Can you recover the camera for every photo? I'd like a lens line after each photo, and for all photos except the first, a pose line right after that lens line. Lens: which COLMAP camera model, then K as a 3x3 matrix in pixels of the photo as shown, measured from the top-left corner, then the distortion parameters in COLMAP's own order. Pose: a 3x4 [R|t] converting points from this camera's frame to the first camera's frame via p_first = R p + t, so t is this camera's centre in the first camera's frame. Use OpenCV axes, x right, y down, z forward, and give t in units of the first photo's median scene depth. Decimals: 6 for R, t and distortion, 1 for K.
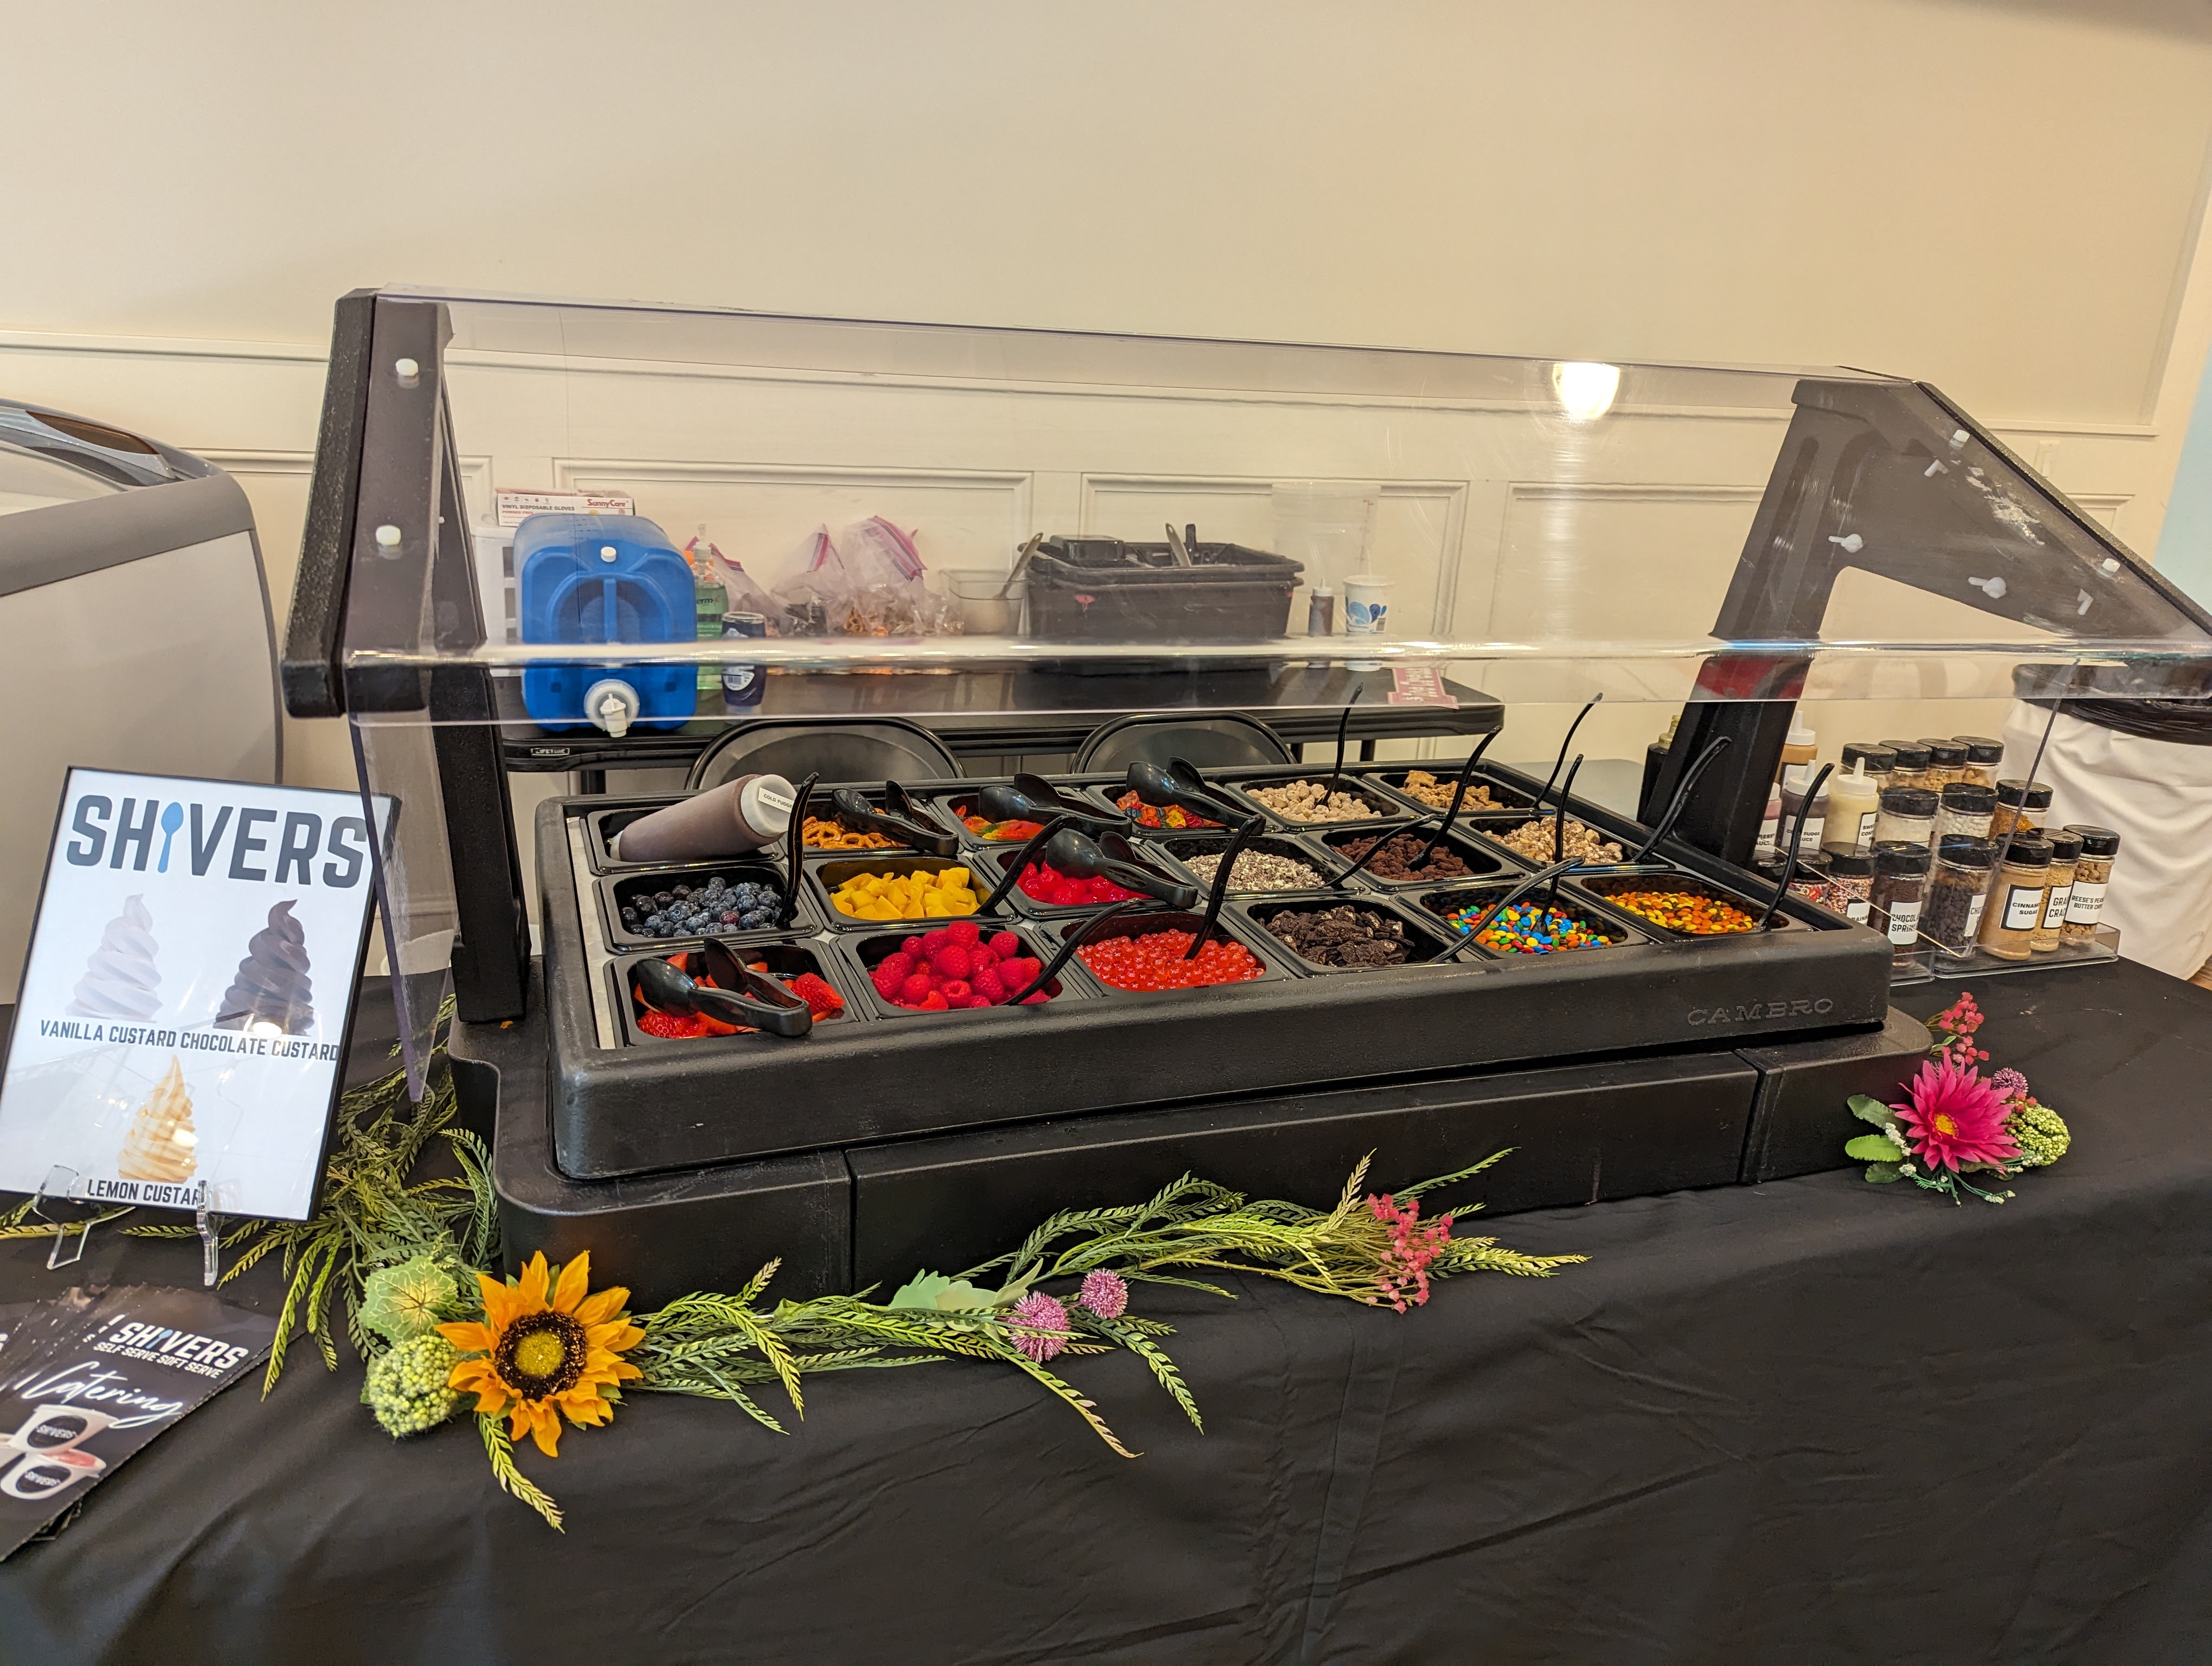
lens RADIAL K [[1587.6, 0, 1106.0], [0, 1587.6, 833.0], [0, 0, 1]] dist [0.031075, -0.015397]
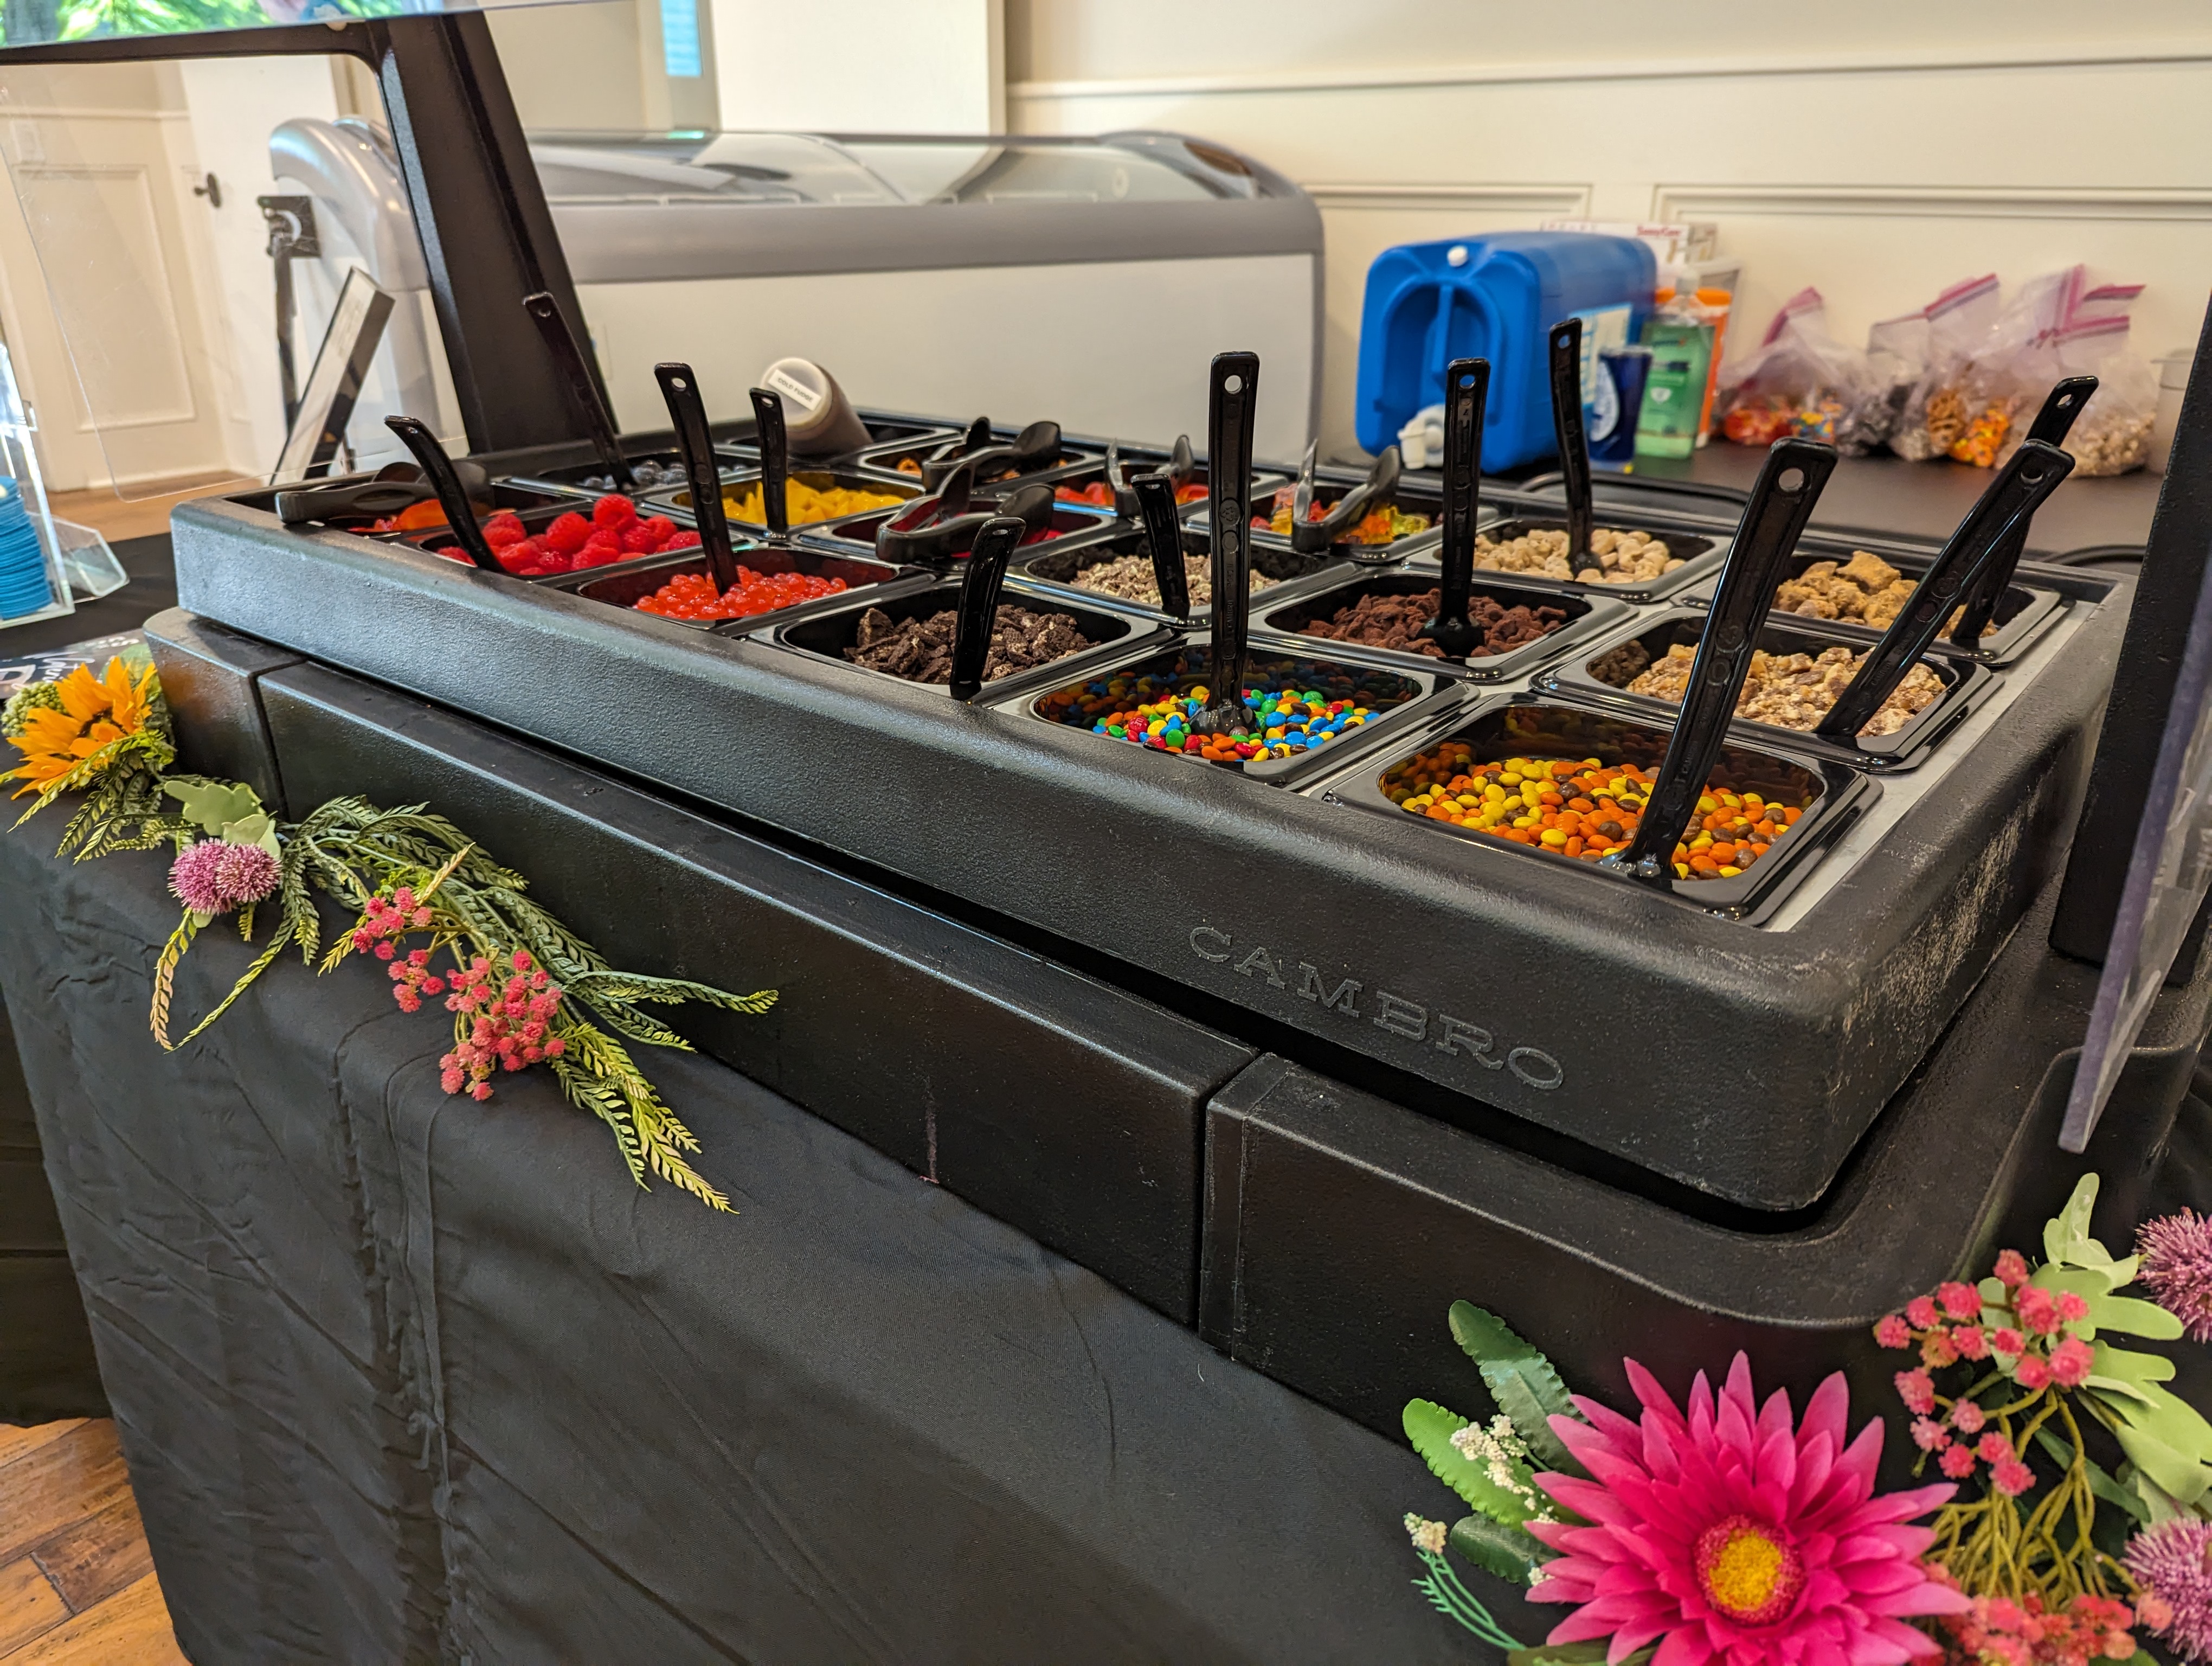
lens RADIAL K [[1580.9, 0, 1086.9], [0, 1580.9, 841.9], [0, 0, 1]] dist [0.035973, -0.021653]
pose [[0.501009, 0.291129, -0.815005, 0.665763], [-0.232139, 0.952418, 0.197511, 0.007838], [0.833727, 0.090240, 0.544753, 0.682037]]
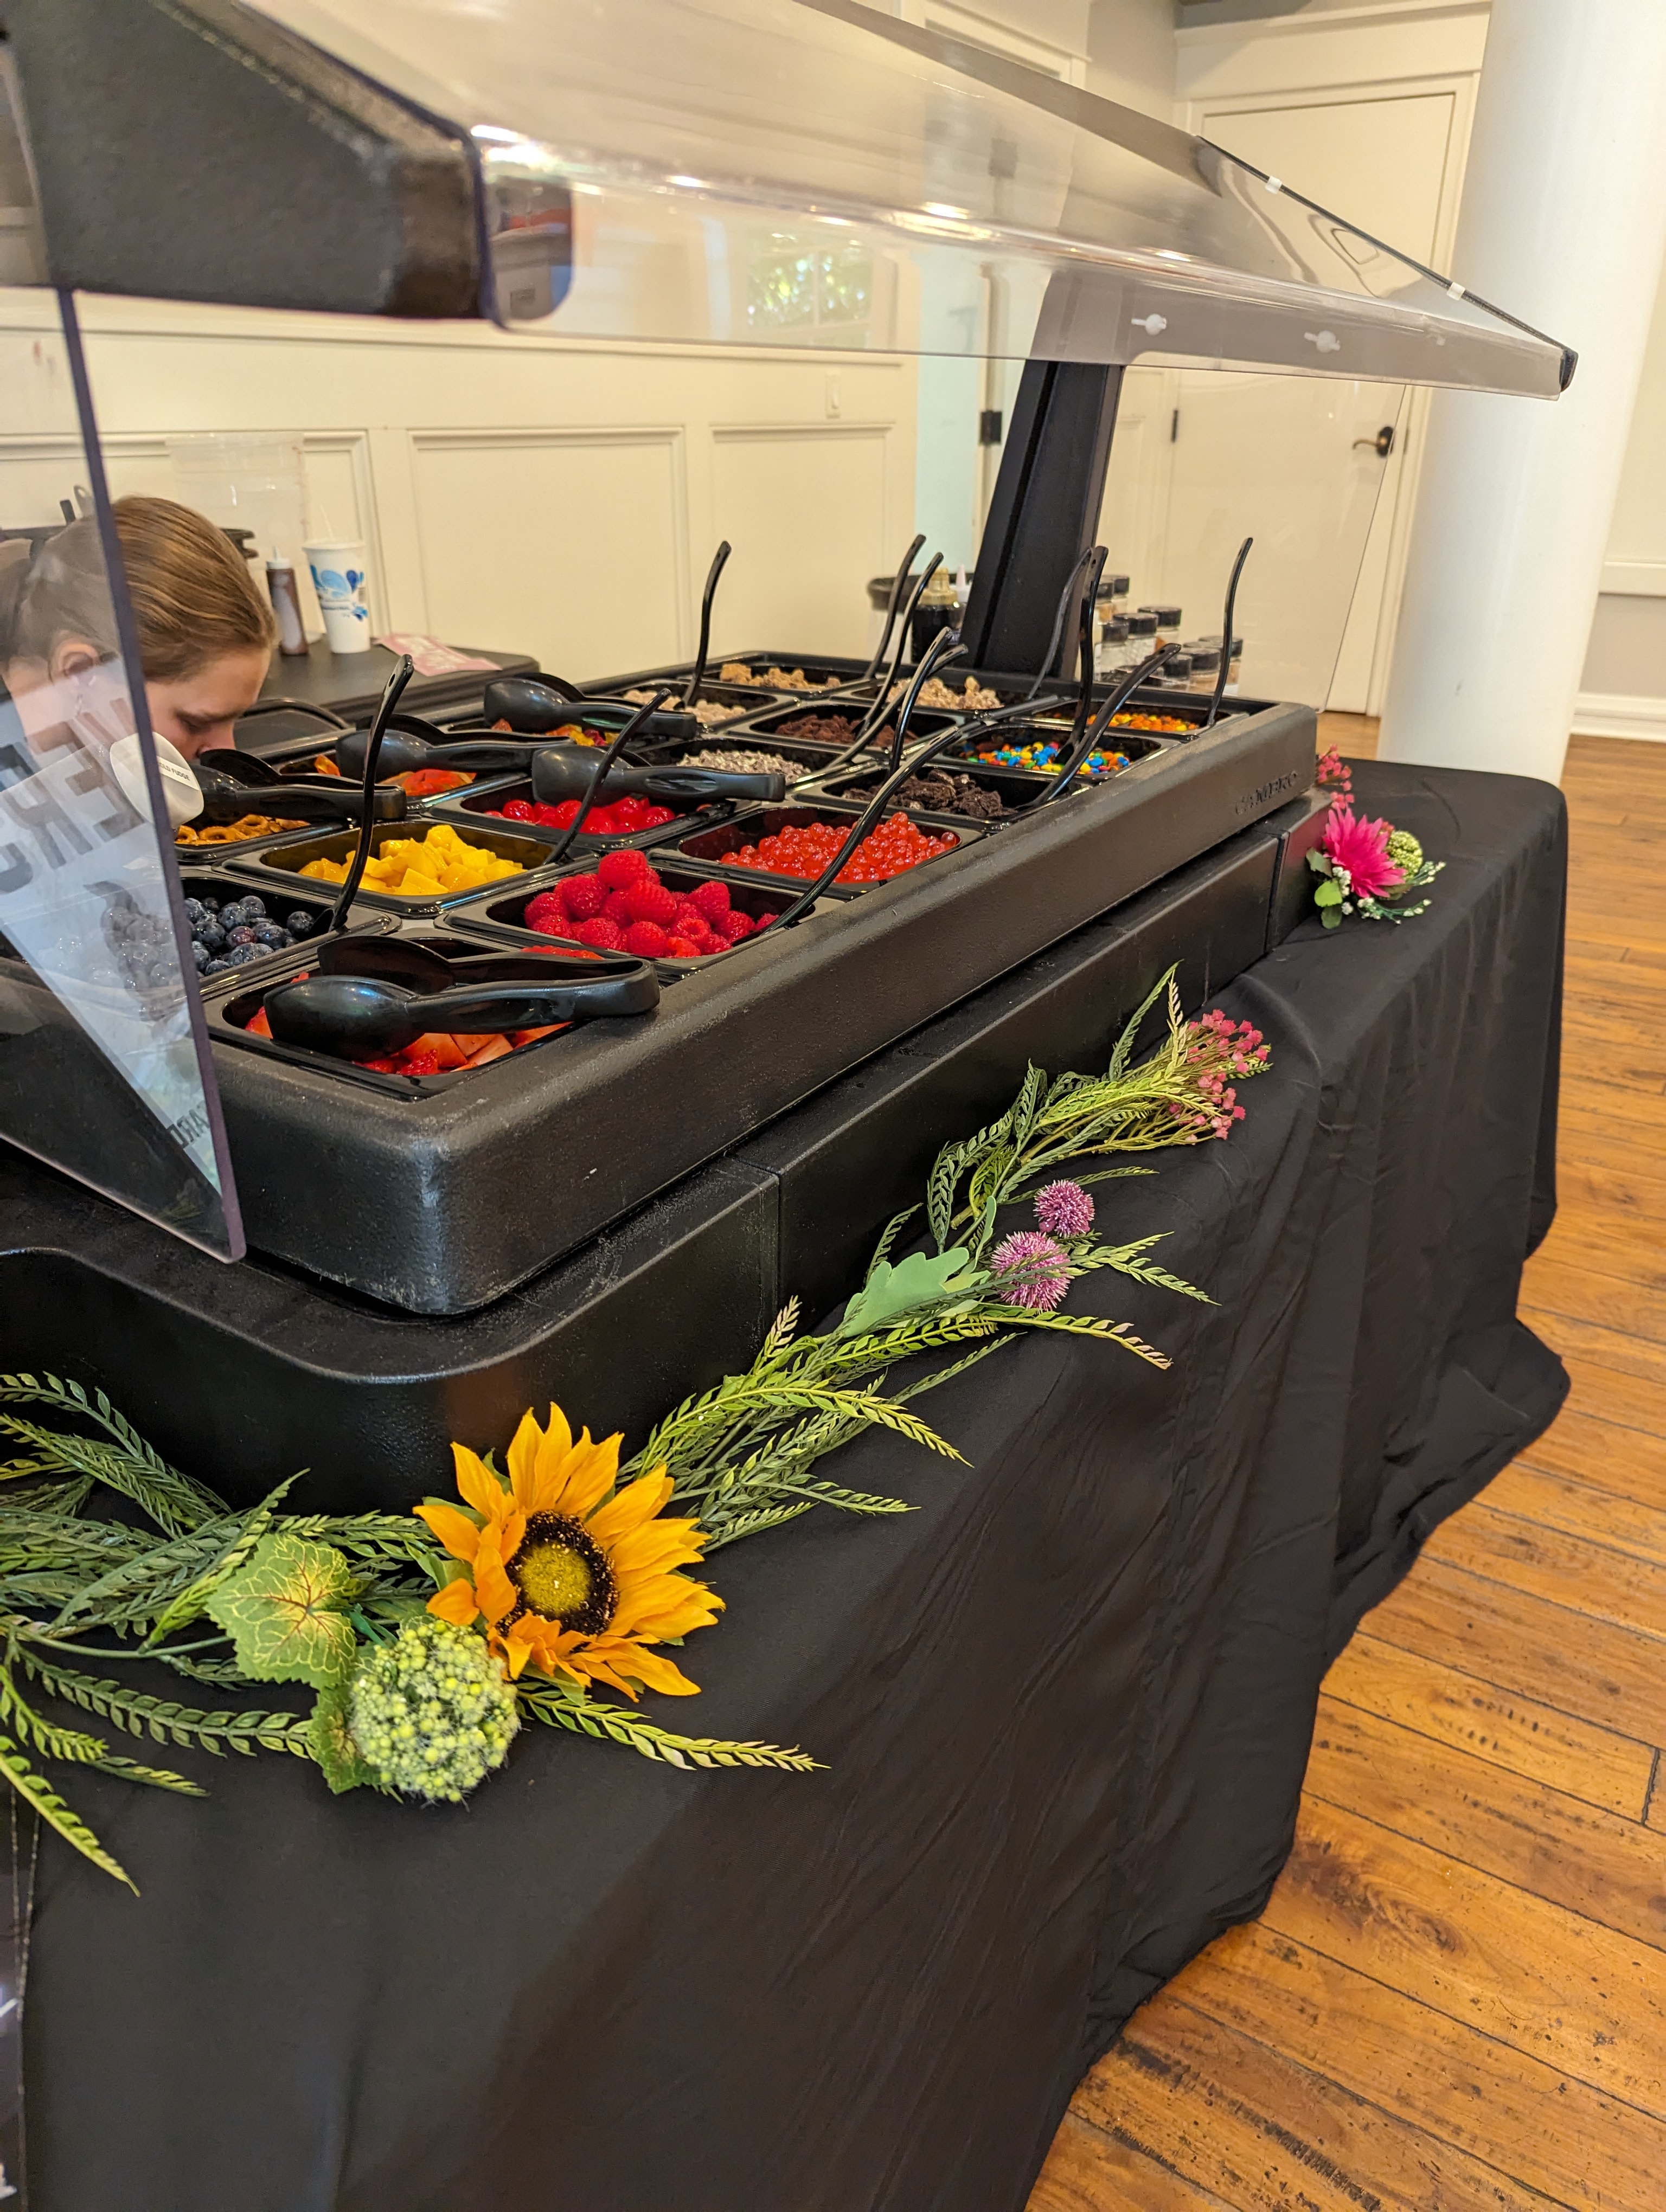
lens RADIAL K [[1521.5, 0, 852.0], [0, 1521.5, 1119.9], [0, 0, 1]] dist [0.055269, -0.079373]
pose [[0.782357, -0.309687, 0.540381, -0.374716], [0.222179, 0.949309, 0.222372, 0.037126], [-0.581854, -0.053913, 0.811504, 0.329363]]
